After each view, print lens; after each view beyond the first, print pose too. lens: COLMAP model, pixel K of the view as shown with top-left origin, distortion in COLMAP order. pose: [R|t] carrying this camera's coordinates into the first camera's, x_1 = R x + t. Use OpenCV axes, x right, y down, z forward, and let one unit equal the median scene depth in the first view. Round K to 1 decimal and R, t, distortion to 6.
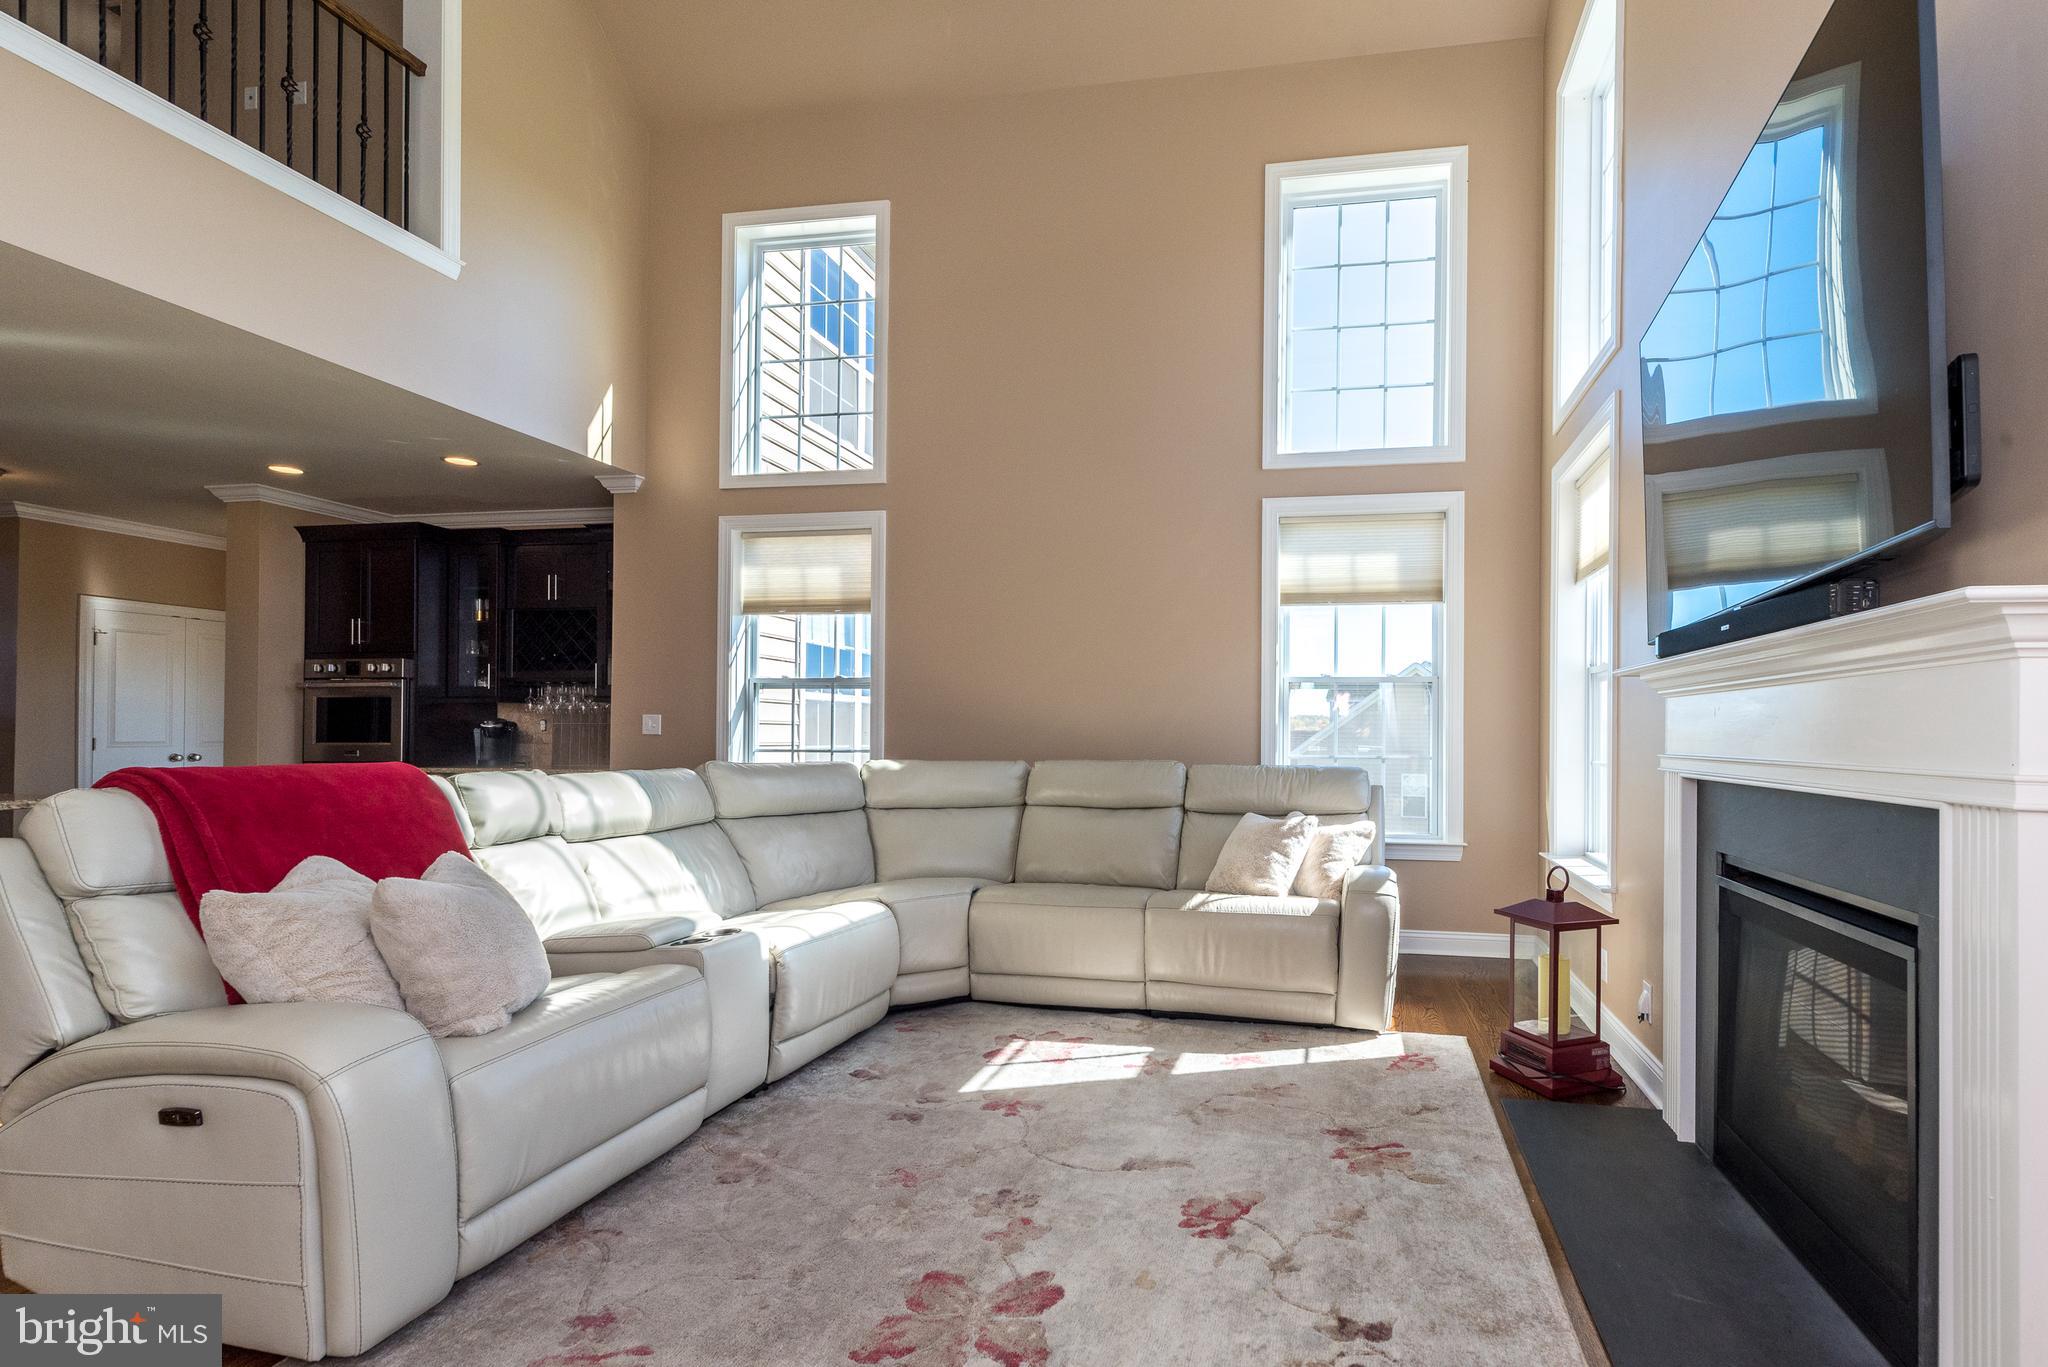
lens RADIAL K [[940.3, 0, 1185.8], [0, 940.3, 727.6], [0, 0, 1]] dist [0.009269, -0.000086]
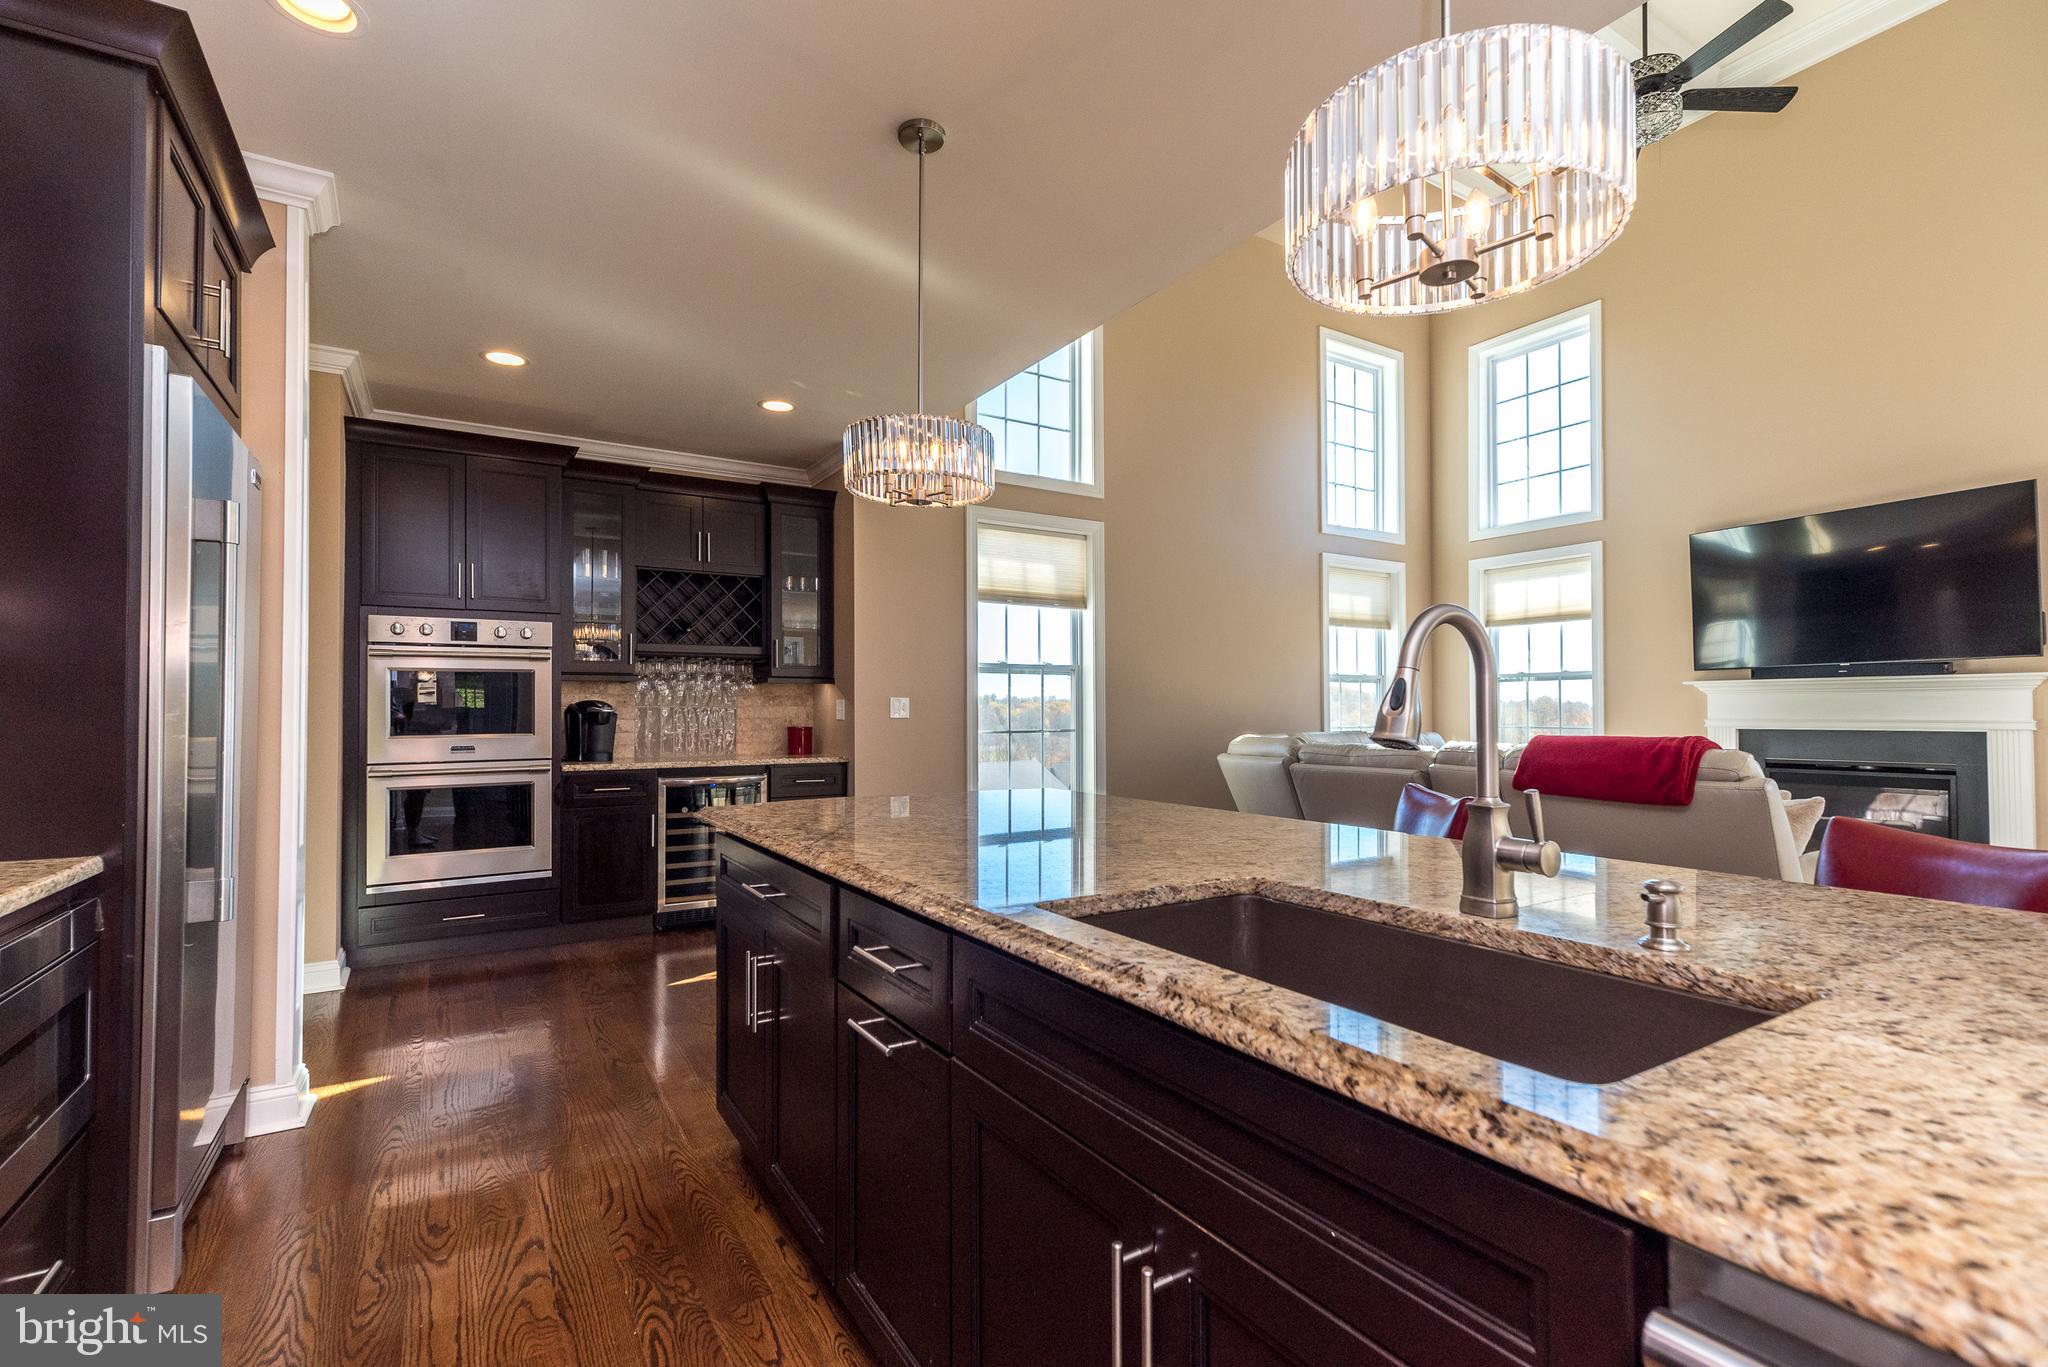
lens RADIAL K [[908.2, 0, 1021.1], [0, 908.2, 706.6], [0, 0, 1]] dist [0.010322, -0.000154]
pose [[0.750333, -0.004731, 0.661044, -1.216873], [0.004318, 0.999988, 0.002256, -0.007117], [-0.661046, 0.001161, 0.750344, 0.243210]]
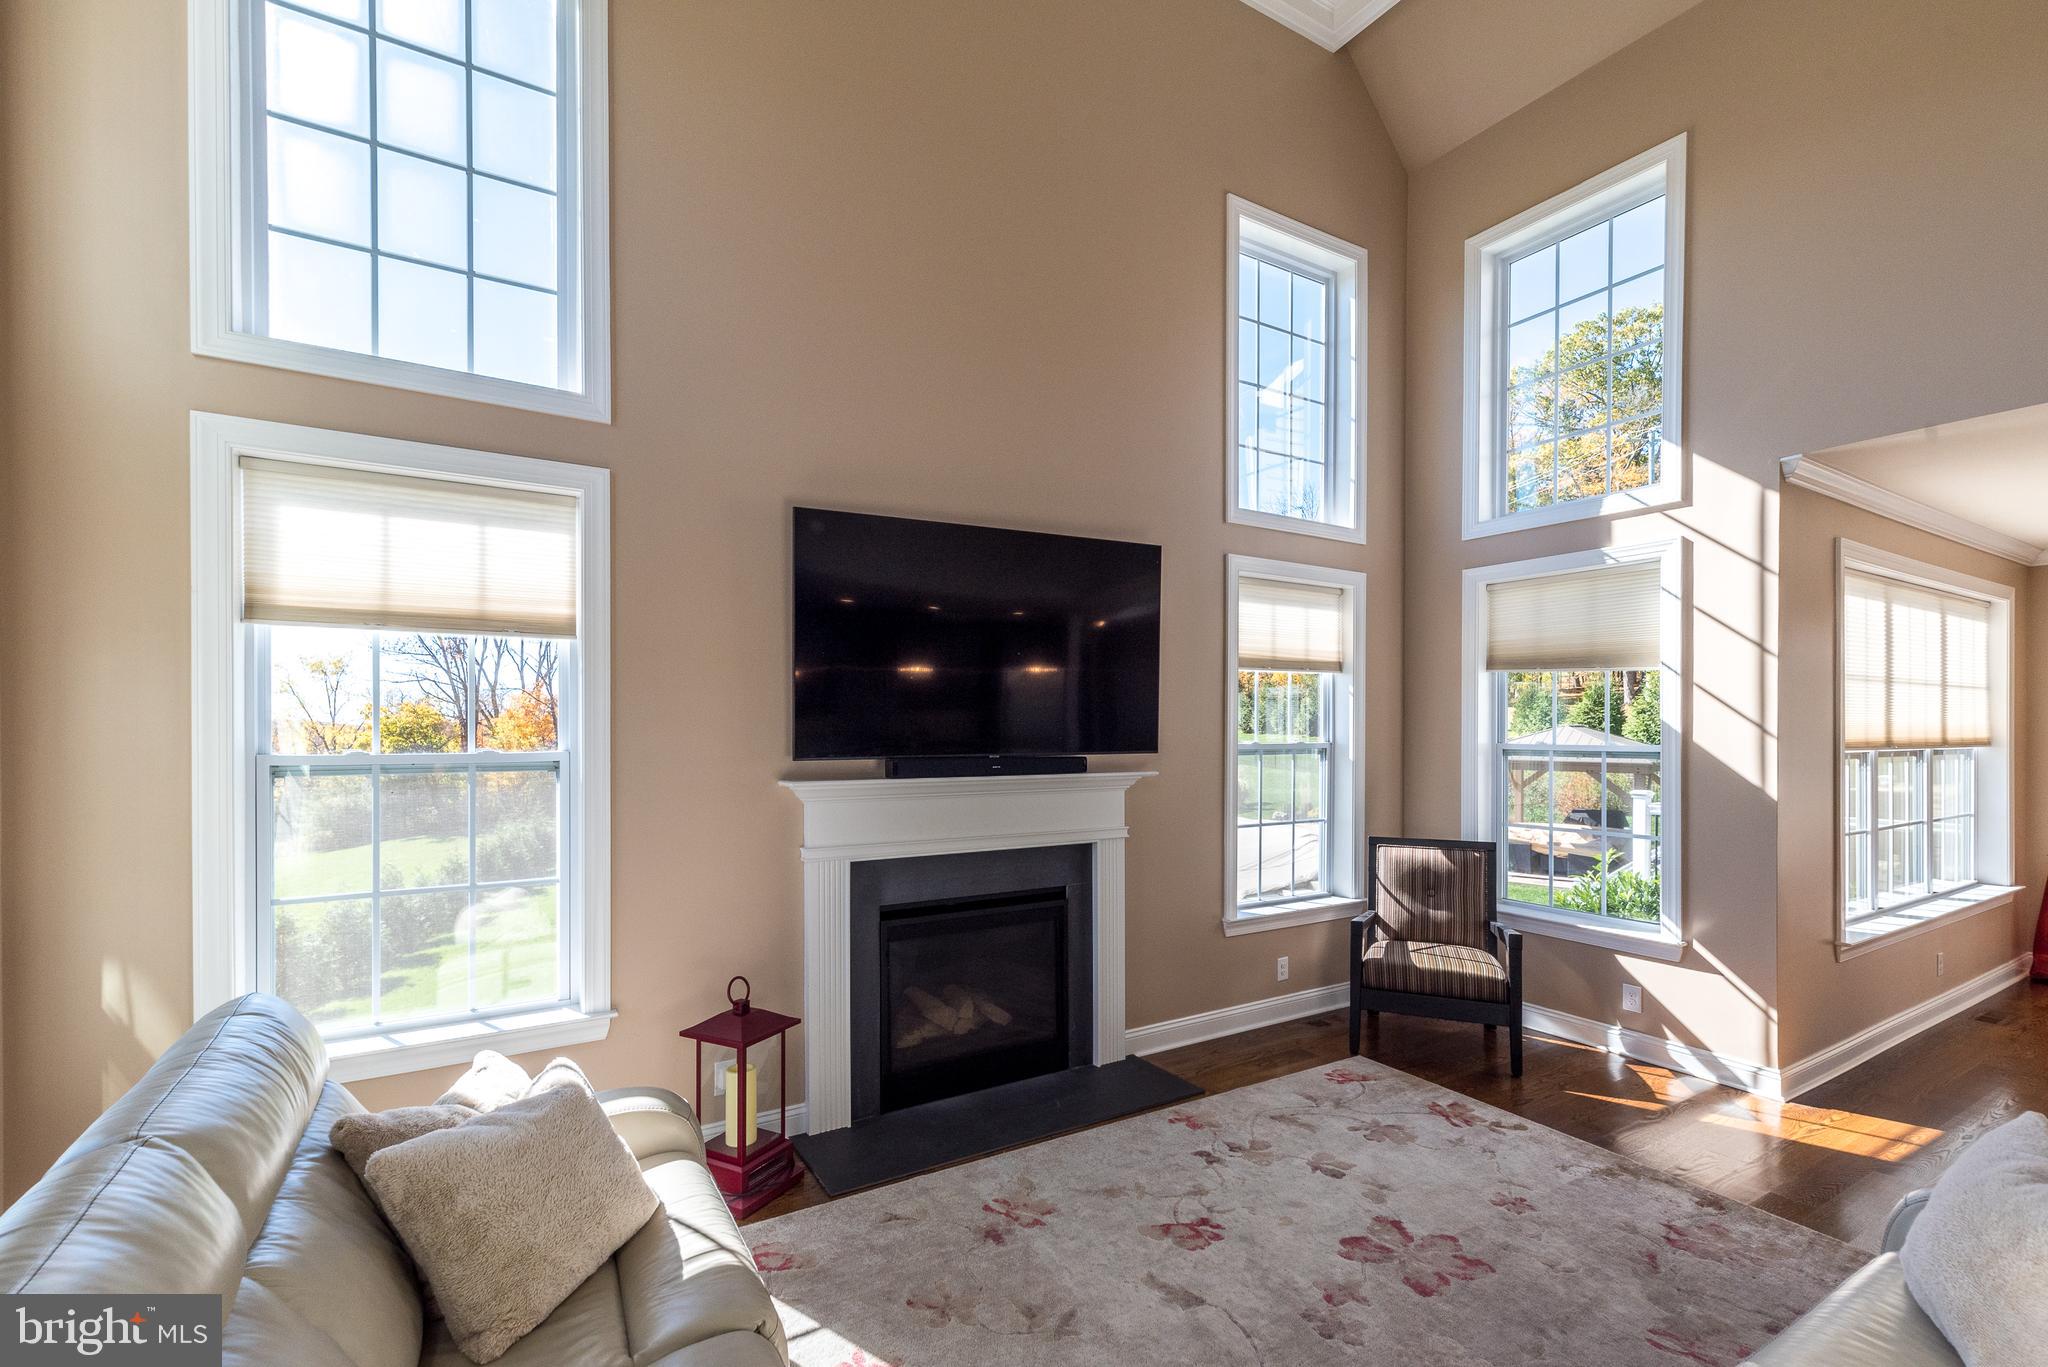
lens RADIAL K [[901.0, 0, 1038.9], [0, 901.0, 734.1], [0, 0, 1]] dist [0.010594, 0.000110]
pose [[-0.659793, -0.011794, 0.751355, -0.330931], [-0.007940, 0.999930, 0.008724, -0.075481], [-0.751406, -0.000209, -0.659840, 0.869269]]
